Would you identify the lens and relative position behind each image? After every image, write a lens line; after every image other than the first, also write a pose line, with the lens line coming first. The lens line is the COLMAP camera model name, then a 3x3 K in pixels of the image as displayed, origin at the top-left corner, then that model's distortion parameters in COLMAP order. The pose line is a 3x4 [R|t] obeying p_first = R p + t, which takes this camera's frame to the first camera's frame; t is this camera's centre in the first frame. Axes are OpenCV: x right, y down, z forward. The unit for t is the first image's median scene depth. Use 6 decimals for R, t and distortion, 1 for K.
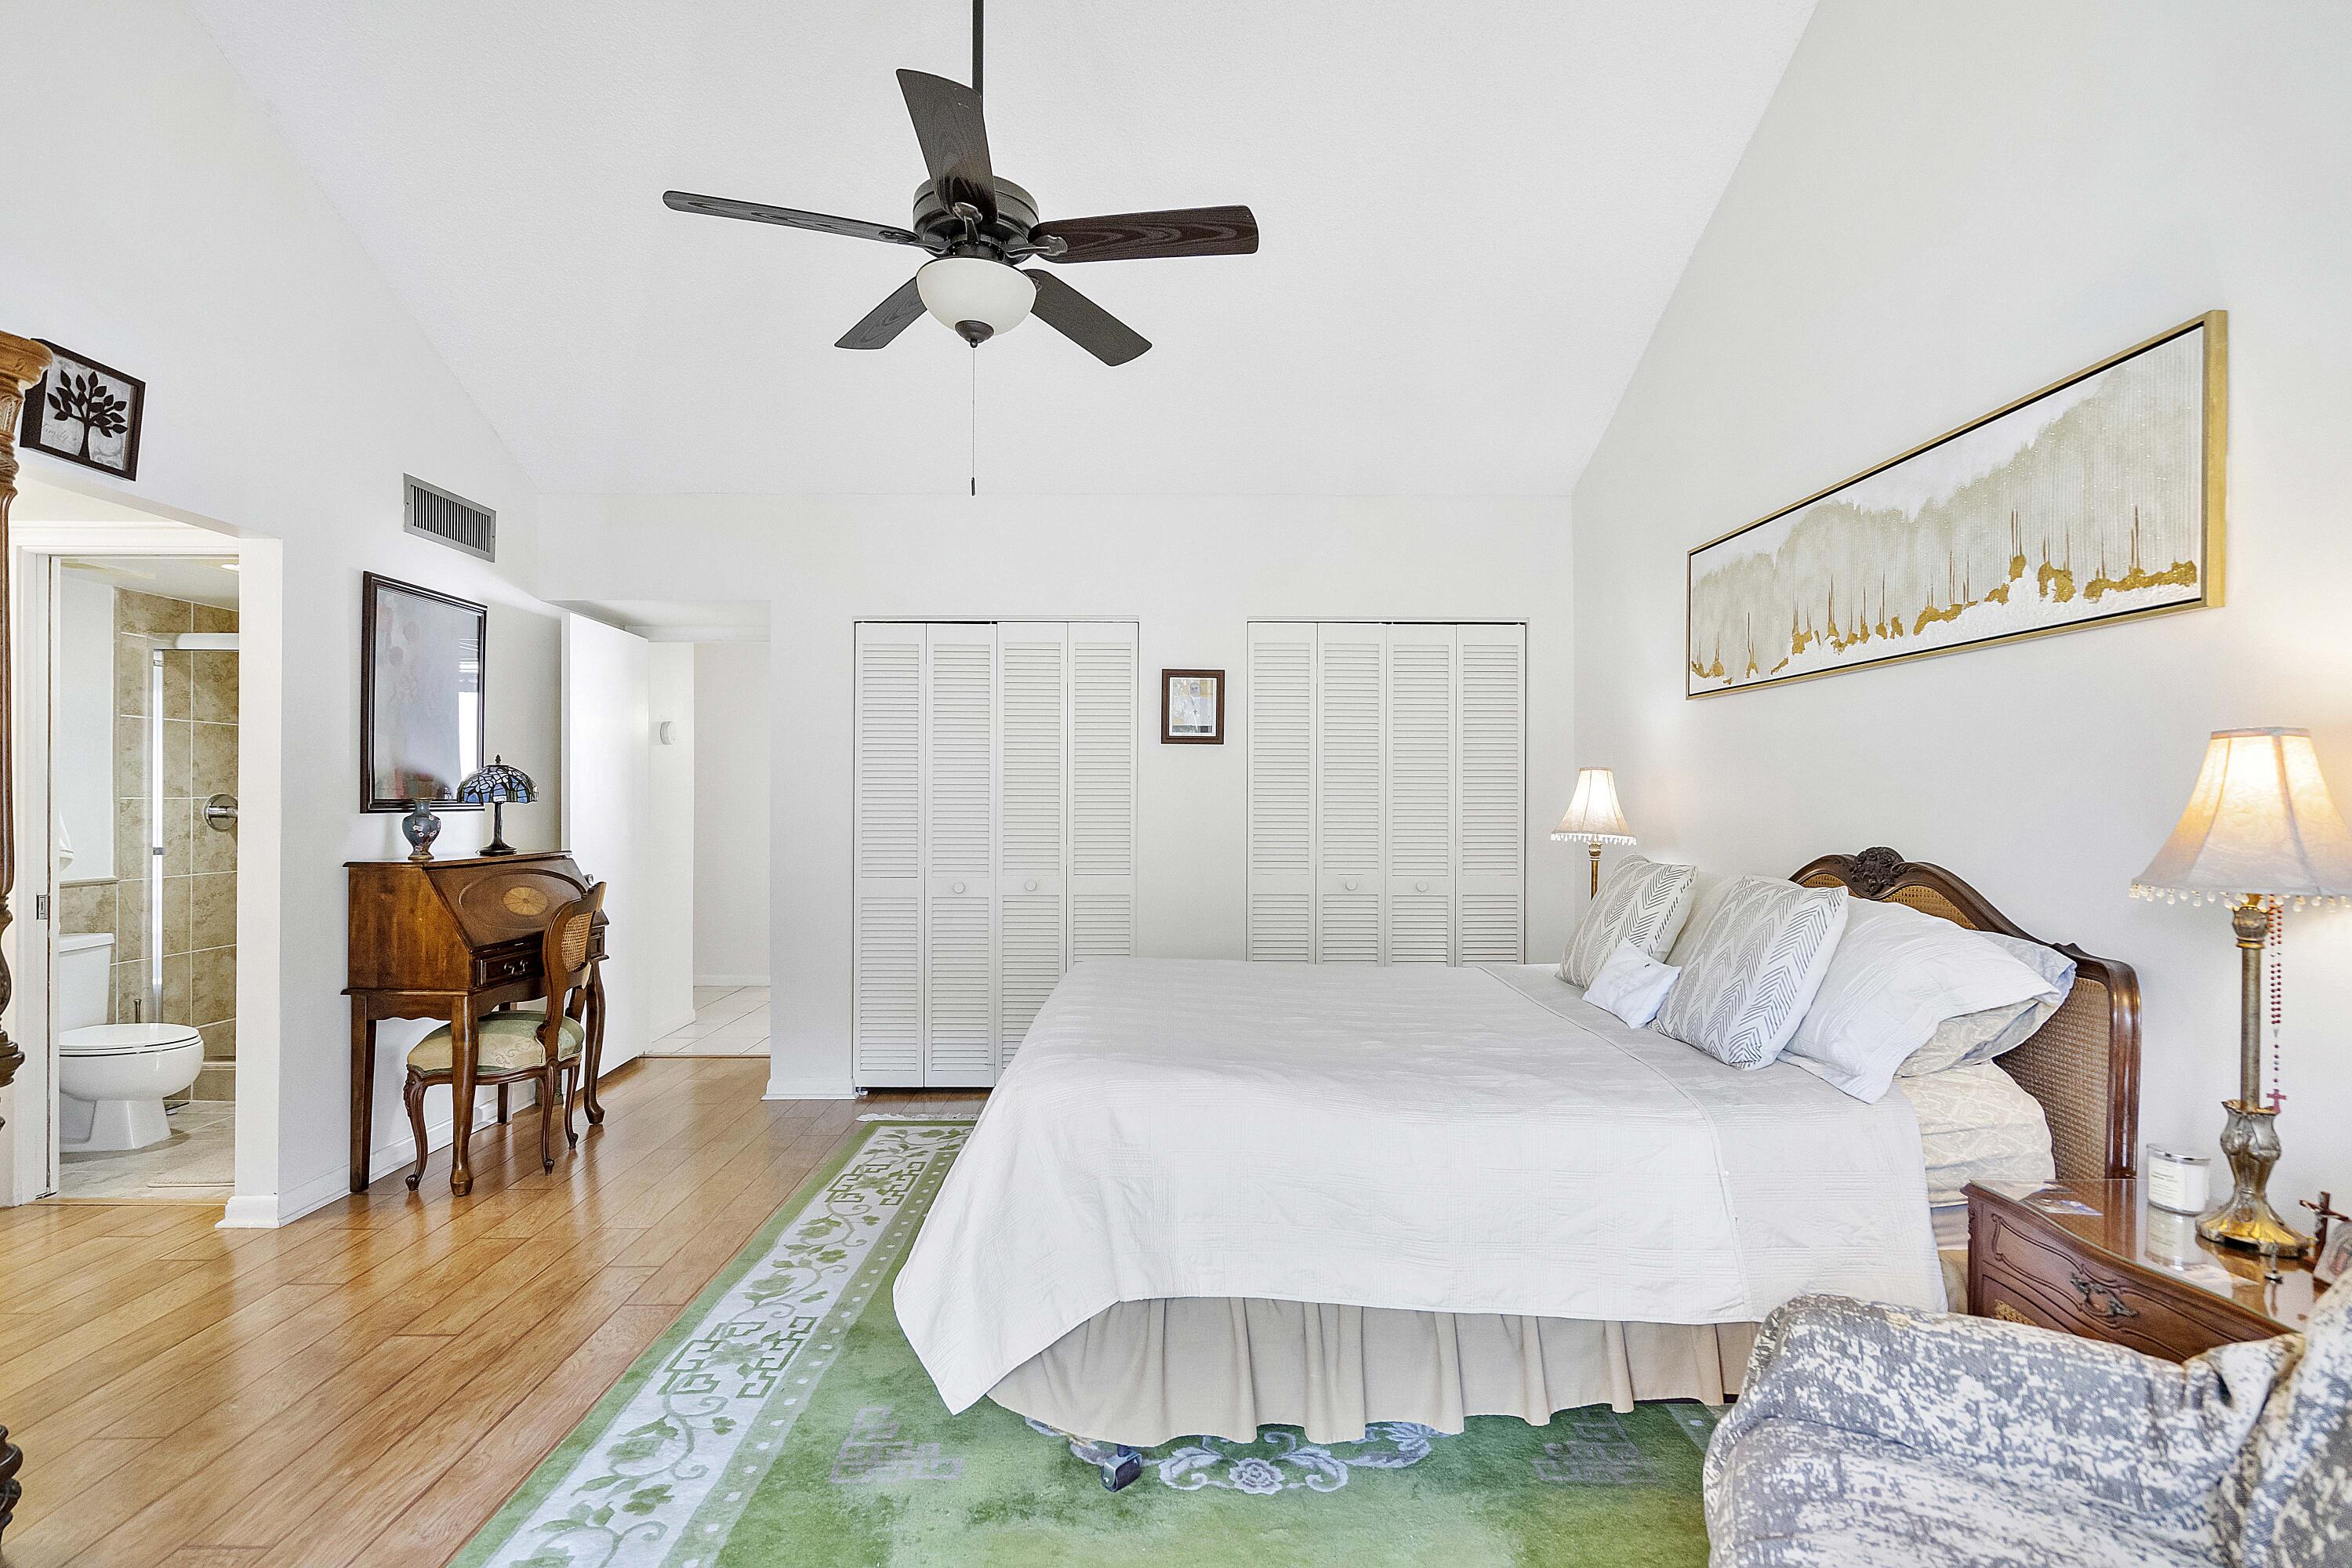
lens RADIAL K [[1094.1, 0, 1178.6], [0, 1094.1, 781.7], [0, 0, 1]] dist [0.000412, 0.000498]
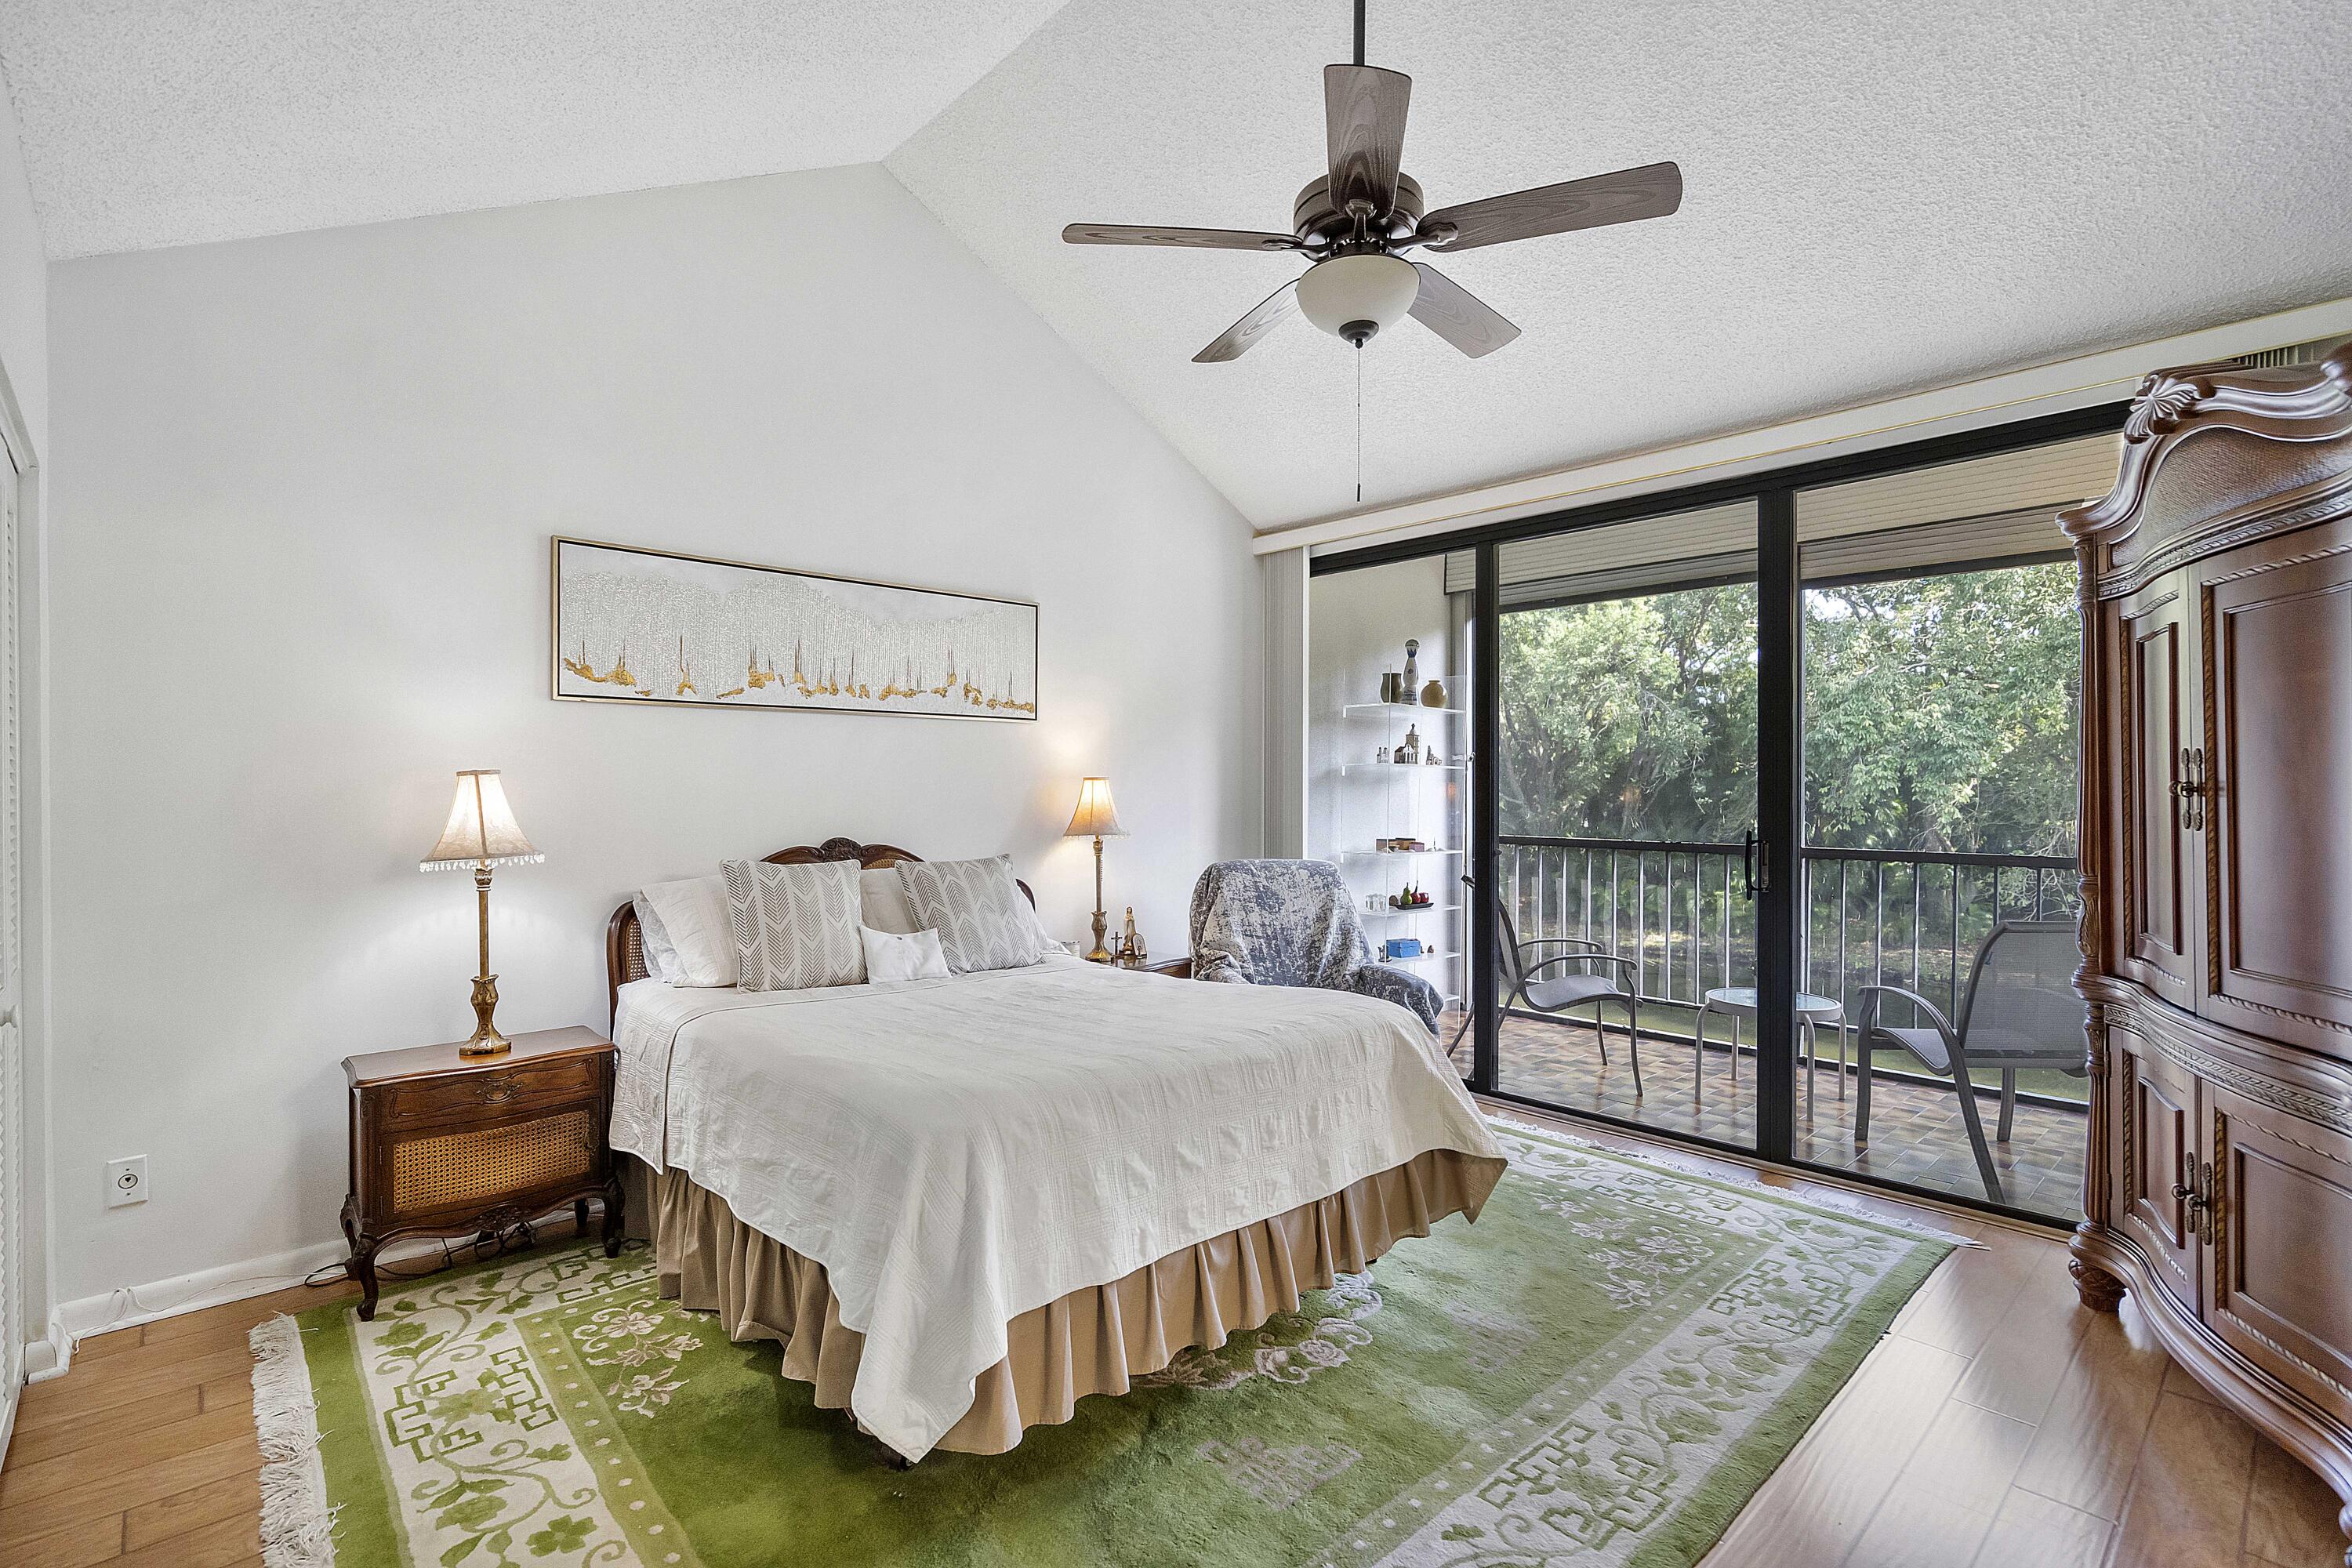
lens RADIAL K [[1098.7, 0, 1173.1], [0, 1098.7, 787.0], [0, 0, 1]] dist [-0.002228, 0.000976]
pose [[-0.668226, 0.002215, 0.743955, -0.816340], [-0.008428, 0.999909, -0.010547, 0.004638], [-0.743911, -0.013318, -0.668146, 1.799643]]
